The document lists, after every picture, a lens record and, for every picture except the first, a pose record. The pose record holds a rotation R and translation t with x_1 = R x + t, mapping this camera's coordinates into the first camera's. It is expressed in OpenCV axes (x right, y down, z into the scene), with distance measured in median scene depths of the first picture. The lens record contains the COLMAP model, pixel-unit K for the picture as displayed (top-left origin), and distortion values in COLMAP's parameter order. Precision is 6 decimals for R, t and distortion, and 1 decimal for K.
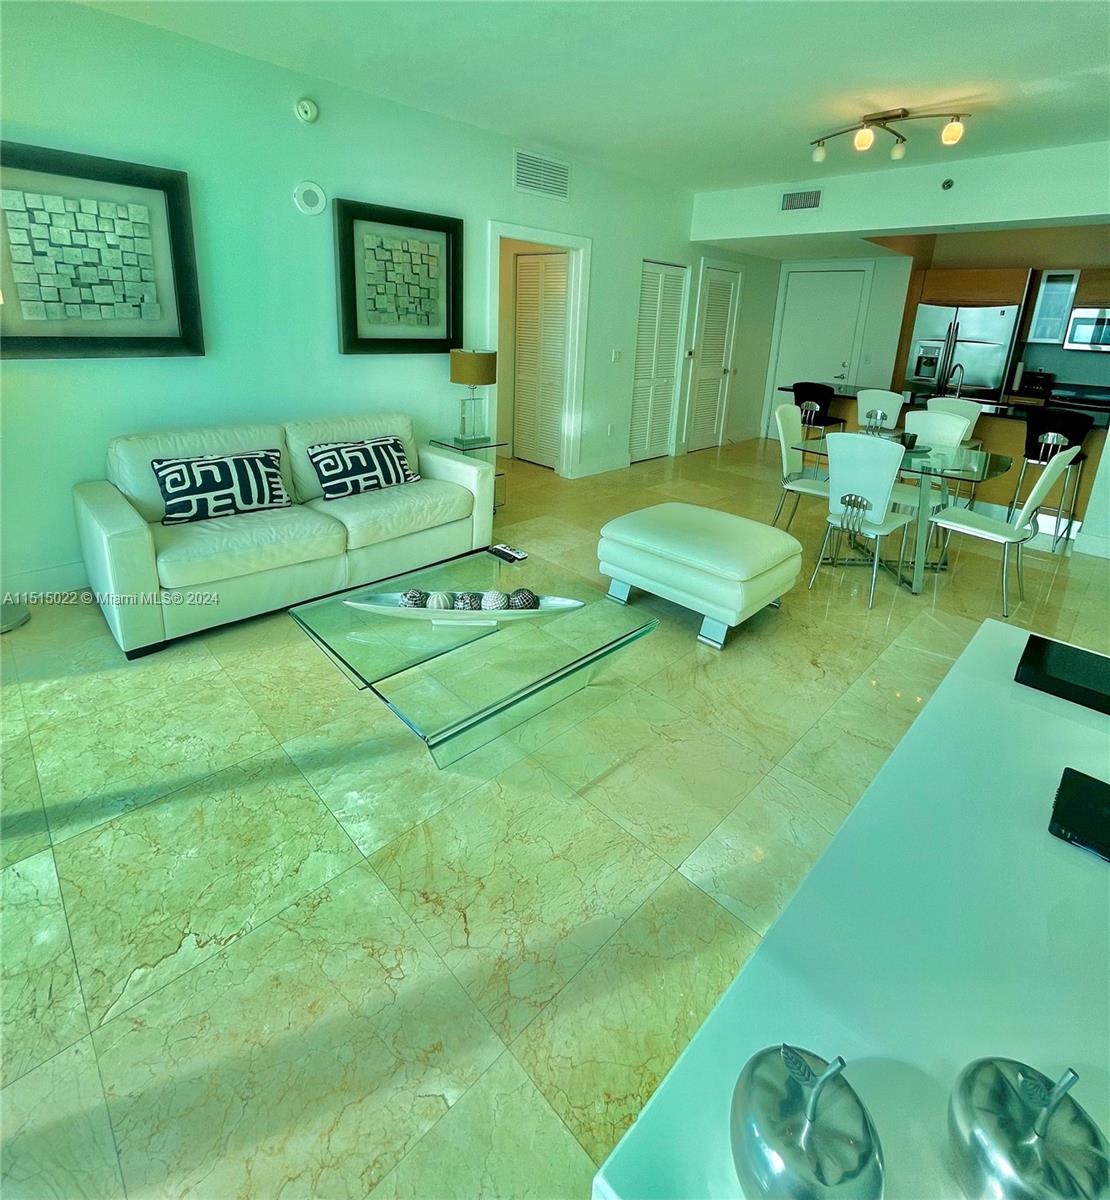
lens RADIAL K [[594.3, 0, 554.5], [0, 594.3, 472.6], [0, 0, 1]] dist [0.001647, -0.000863]
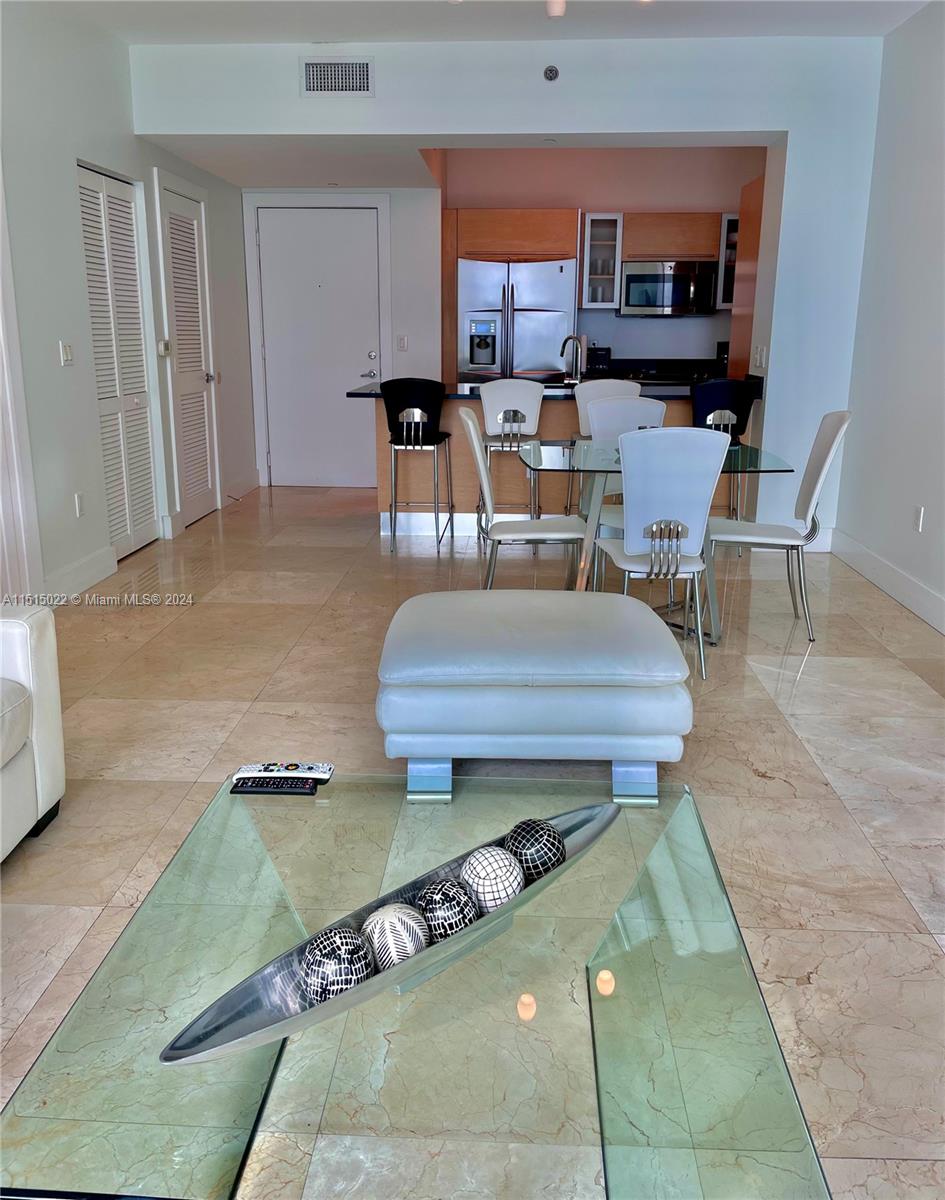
lens RADIAL K [[960.6, 0, 467.3], [0, 960.6, 562.0], [0, 0, 1]] dist [0.064169, -0.055808]
pose [[0.737239, -0.198793, 0.645724, -0.338537], [0.197855, 0.977358, 0.074994, -0.037602], [-0.646012, 0.072472, 0.759879, 0.303967]]
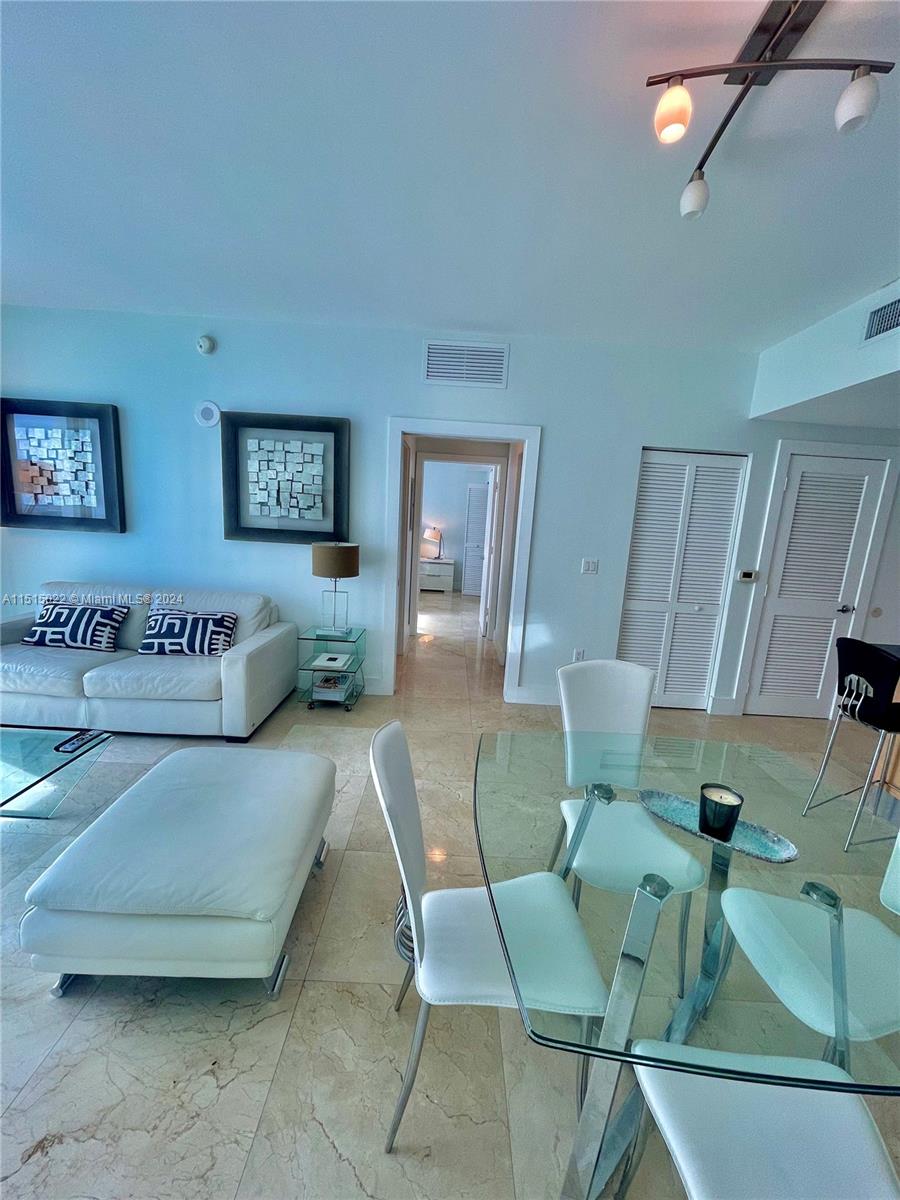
lens RADIAL K [[489.0, 0, 456.4], [0, 489.0, 604.1], [0, 0, 1]] dist [-0.004311, 0.000884]
pose [[0.715790, 0.131983, -0.685729, 0.716842], [-0.205243, 0.978367, -0.025933, -0.153168], [0.667472, 0.159304, 0.727395, 0.670342]]
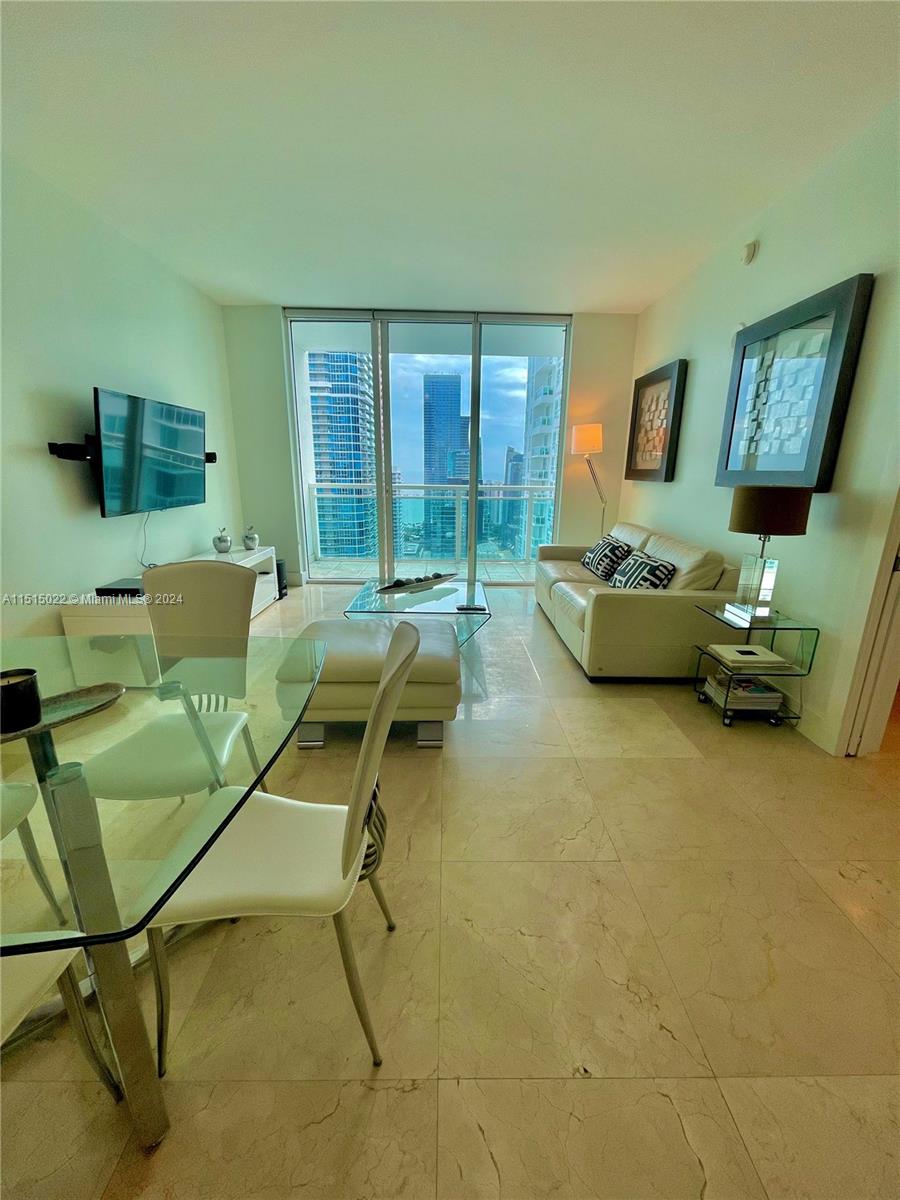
lens RADIAL K [[489.0, 0, 454.4], [0, 489.0, 600.0], [0, 0, 1]] dist [-0.004311, 0.000884]
pose [[-0.686130, 0.138317, -0.714209, 0.644161], [-0.226662, 0.892243, 0.390547, -0.270802], [0.691267, 0.429849, -0.580844, 1.371213]]
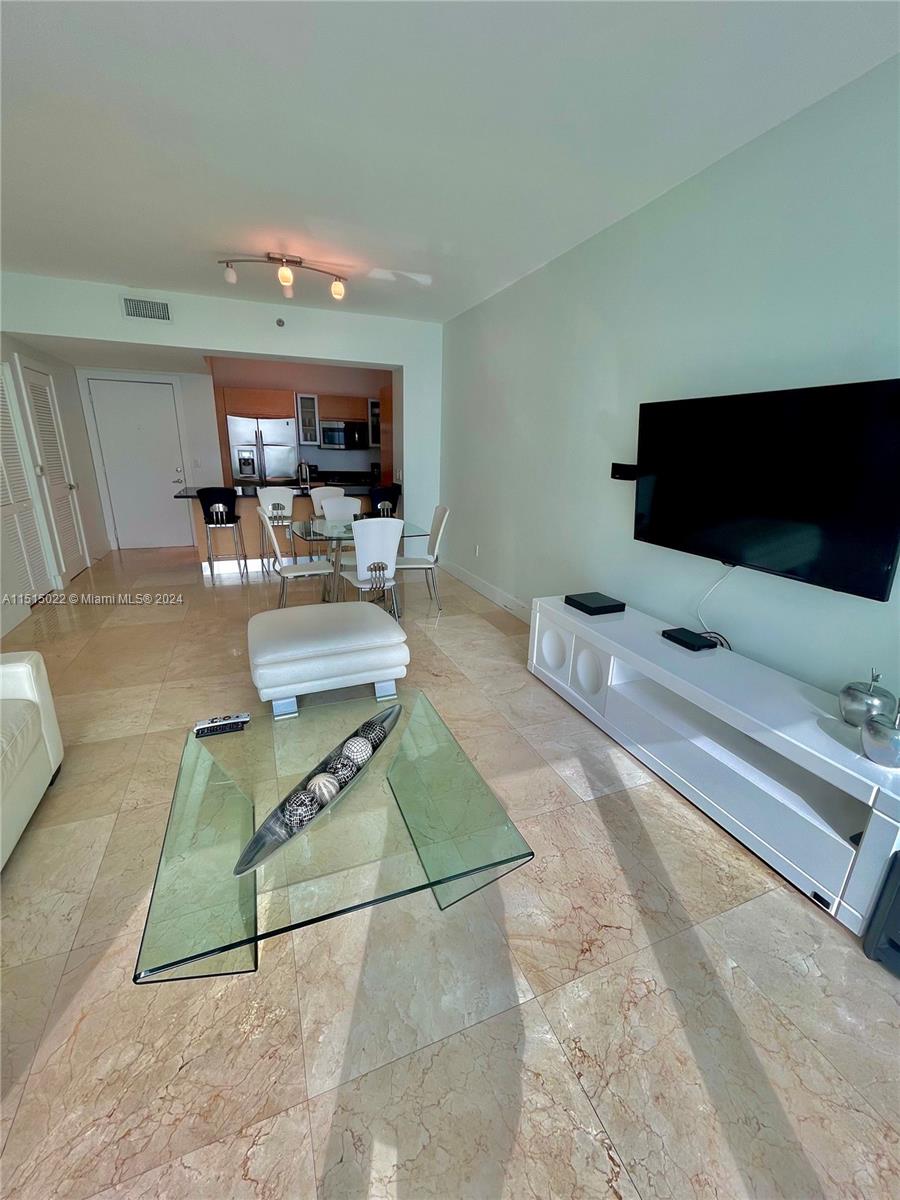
lens RADIAL K [[489.0, 0, 450.7], [0, 489.0, 608.0], [0, 0, 1]] dist [-0.004311, 0.000884]
pose [[0.385738, -0.320291, 0.865228, -0.413643], [0.227936, 0.941820, 0.247025, -0.094717], [-0.894009, 0.101930, 0.436301, 0.335147]]
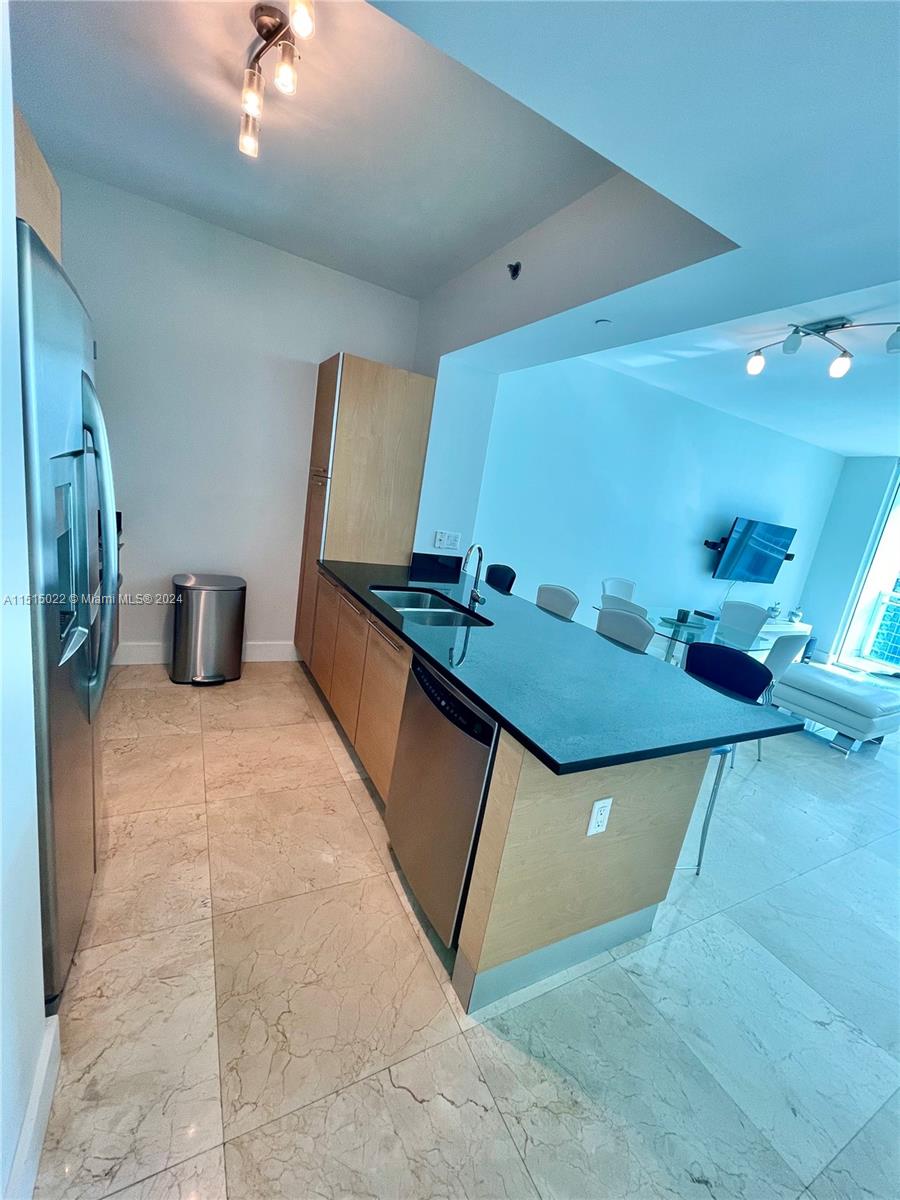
lens RADIAL K [[489.0, 0, 454.3], [0, 489.0, 598.9], [0, 0, 1]] dist [-0.004311, 0.000884]
pose [[-0.939135, -0.254639, 0.230616, 0.856990], [-0.125336, 0.878966, 0.460120, -0.516686], [-0.319868, 0.403210, -0.857383, 2.113082]]
